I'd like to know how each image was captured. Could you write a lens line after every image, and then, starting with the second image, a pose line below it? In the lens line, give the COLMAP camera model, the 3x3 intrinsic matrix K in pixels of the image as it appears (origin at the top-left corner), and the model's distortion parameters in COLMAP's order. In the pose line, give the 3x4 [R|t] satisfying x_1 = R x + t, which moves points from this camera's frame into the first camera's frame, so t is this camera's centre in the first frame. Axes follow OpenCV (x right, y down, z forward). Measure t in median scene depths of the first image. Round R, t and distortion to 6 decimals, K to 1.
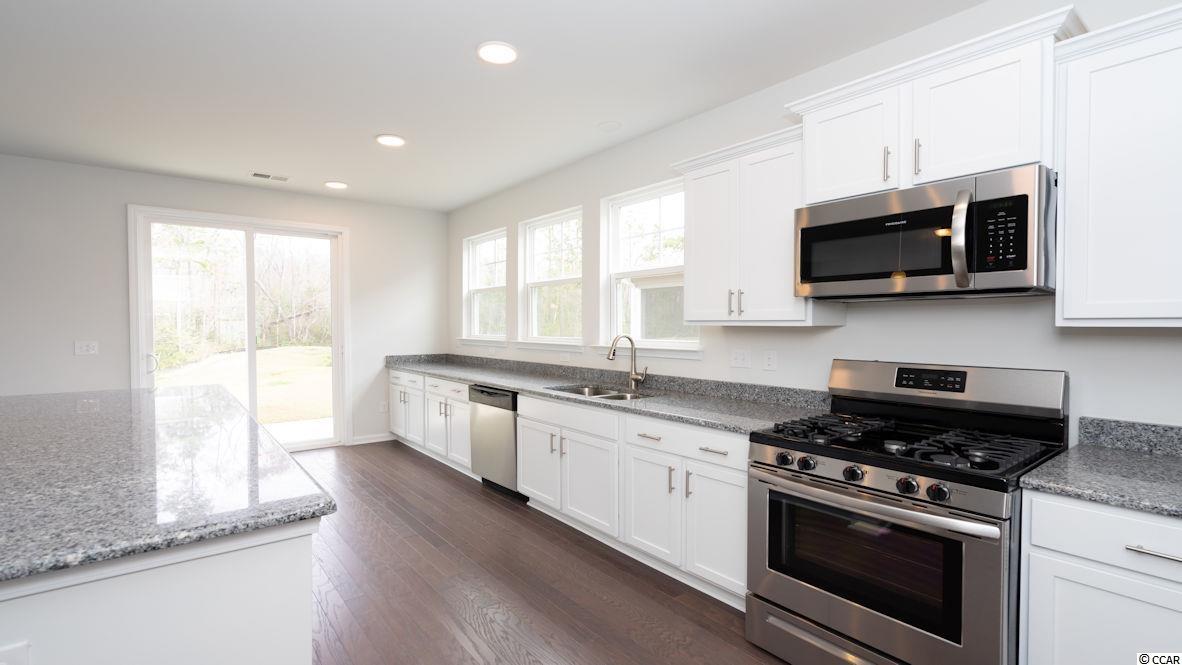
lens RADIAL K [[533.0, 0, 591.0], [0, 533.0, 332.5], [0, 0, 1]] dist [0.001250, 0.000152]
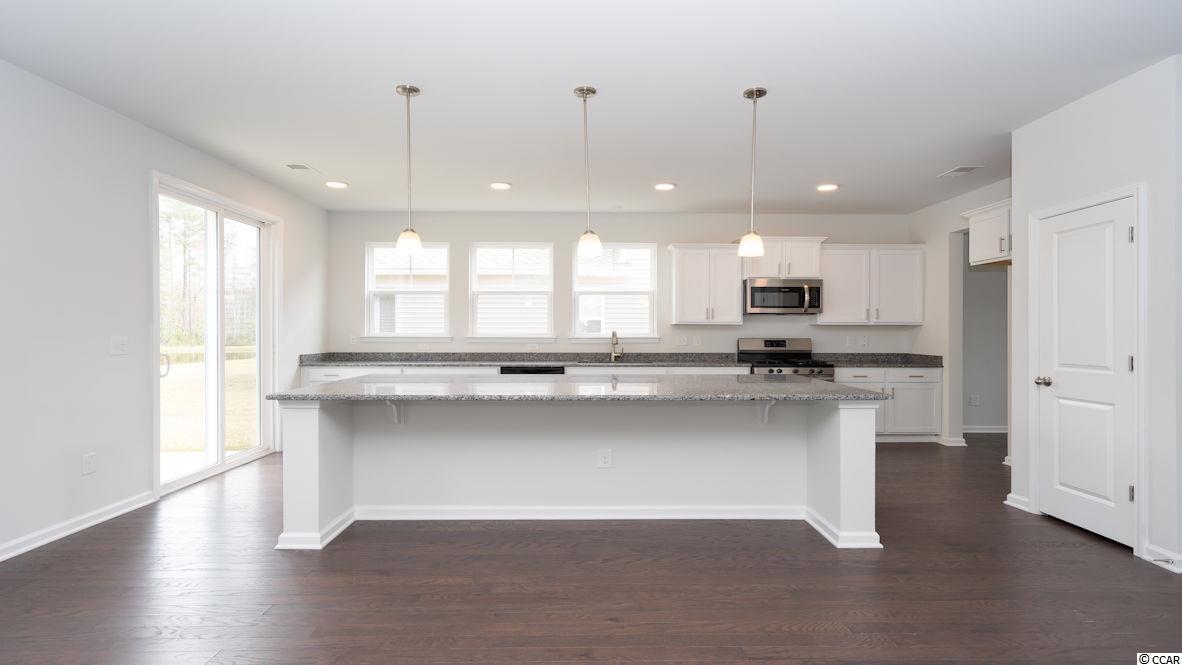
lens RADIAL K [[601.8, 0, 577.0], [0, 601.8, 322.0], [0, 0, 1]] dist [-0.004326, -0.000499]
pose [[0.628418, 0.013041, 0.777766, -2.095121], [0.008459, 0.999686, -0.023596, 0.033805], [-0.777830, 0.021407, 0.628111, -0.151294]]
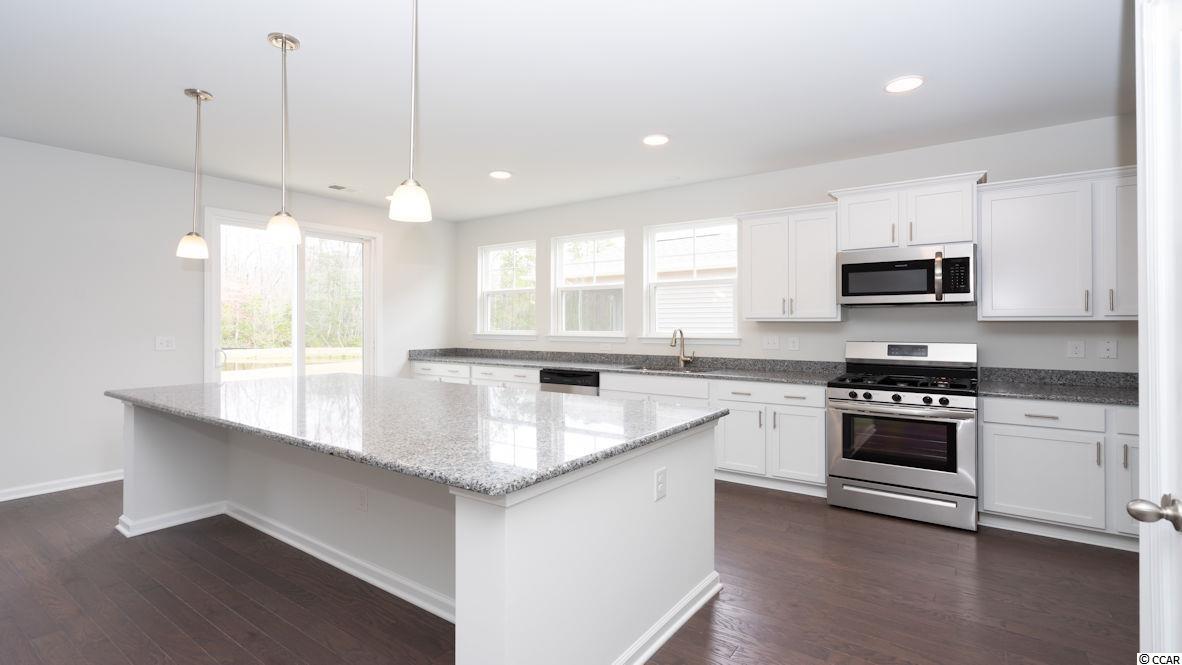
lens RADIAL K [[542.8, 0, 585.0], [0, 542.8, 311.2], [0, 0, 1]] dist [0.000050, 0.000227]
pose [[0.964727, 0.004678, 0.263212, -0.755404], [0.004980, 0.999339, -0.036015, 0.013567], [-0.263206, 0.036056, 0.964066, -0.406855]]
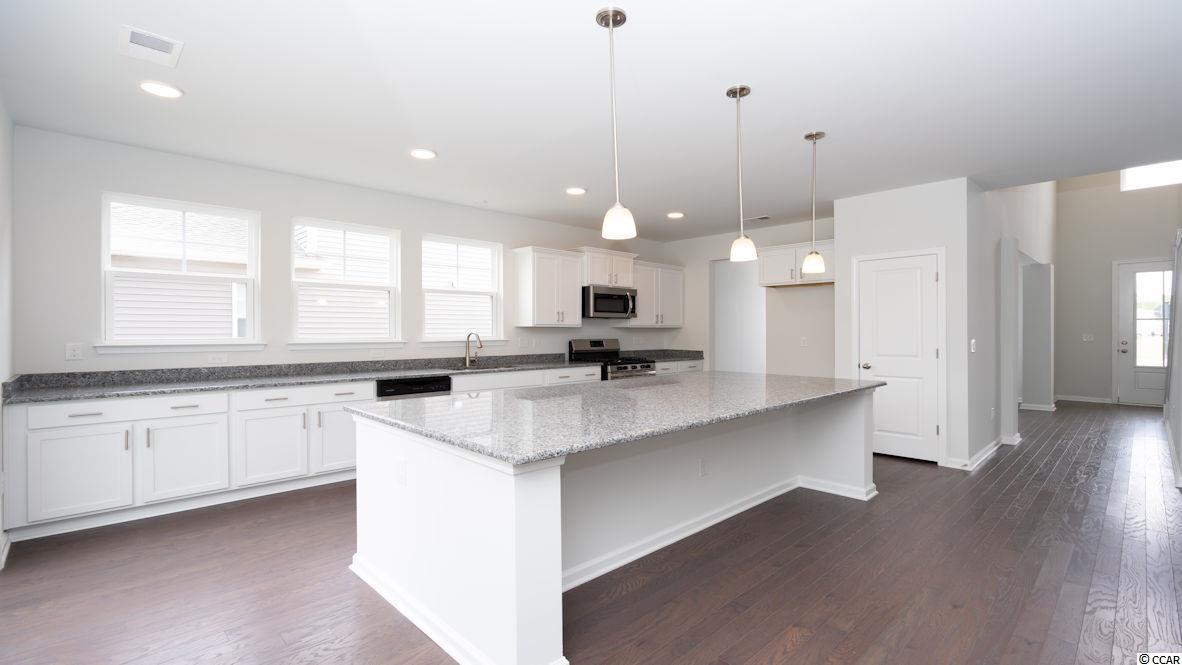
lens RADIAL K [[539.7, 0, 591.0], [0, 539.7, 332.5], [0, 0, 1]] dist [-0.003990, -0.000480]
pose [[-0.086203, -0.004592, 0.996267, -2.172979], [0.013497, 0.999892, 0.005777, 0.000604], [-0.996186, 0.013944, -0.086132, 1.105531]]
